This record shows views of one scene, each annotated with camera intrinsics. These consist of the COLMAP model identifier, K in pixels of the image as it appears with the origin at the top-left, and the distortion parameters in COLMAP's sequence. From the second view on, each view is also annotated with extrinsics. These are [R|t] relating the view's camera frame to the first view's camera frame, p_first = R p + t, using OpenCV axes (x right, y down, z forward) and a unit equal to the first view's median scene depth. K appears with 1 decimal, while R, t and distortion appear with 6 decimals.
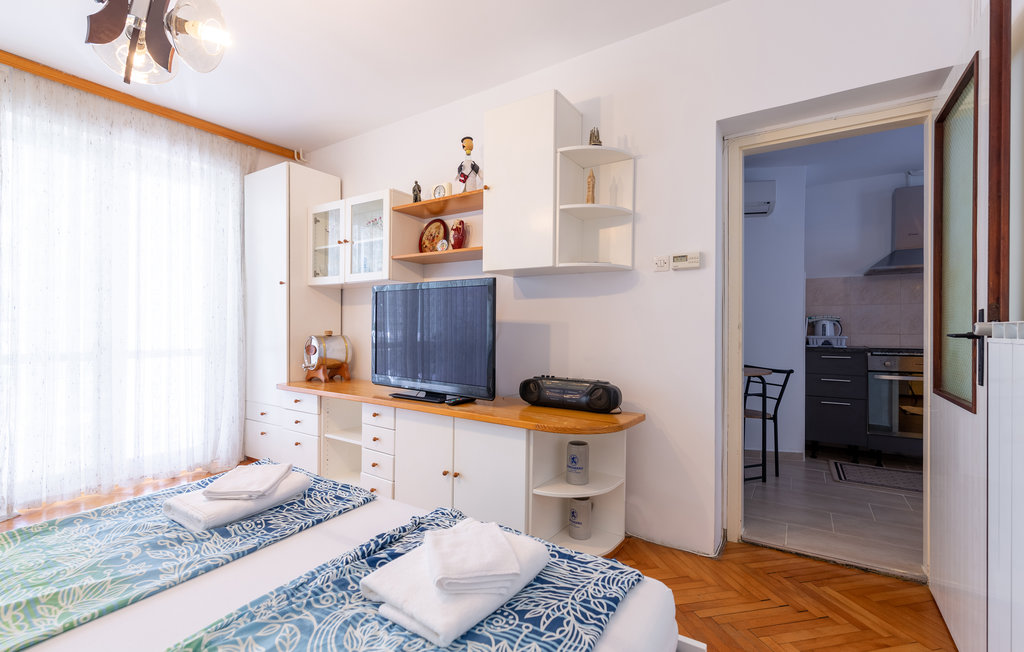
lens RADIAL K [[447.0, 0, 512.0], [0, 447.0, 326.0], [0, 0, 1]] dist [-0.000257, -0.000022]
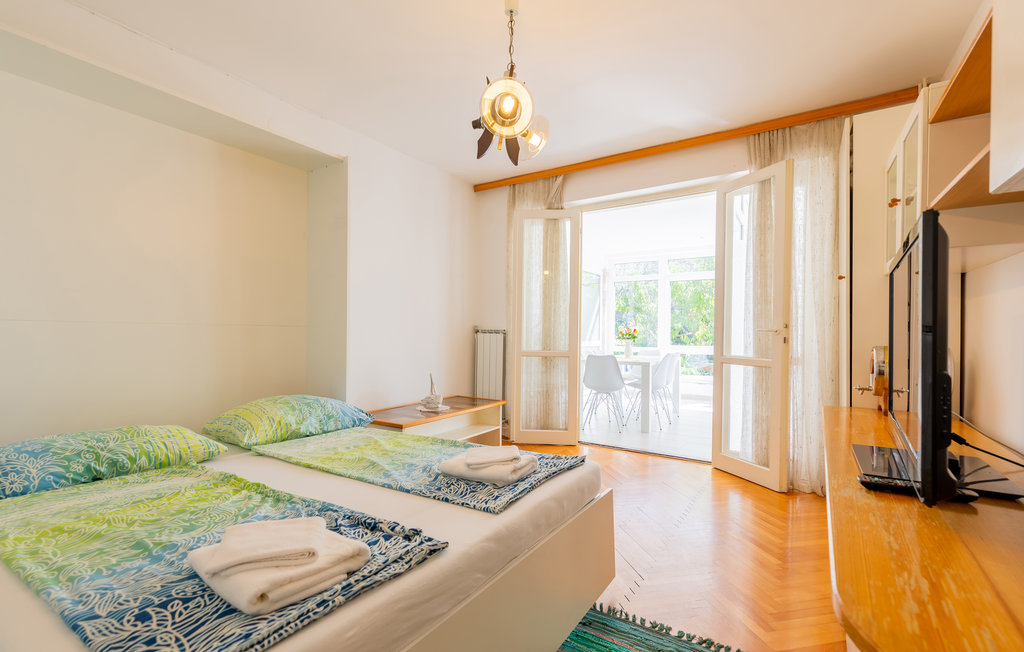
lens RADIAL K [[447.0, 0, 512.0], [0, 447.0, 326.0], [0, 0, 1]] dist [-0.000257, -0.000022]
pose [[0.001148, -0.020939, -0.999780, 0.905616], [-0.003298, 0.999775, -0.020943, 0.021811], [0.999994, 0.003321, 0.001078, 1.476476]]
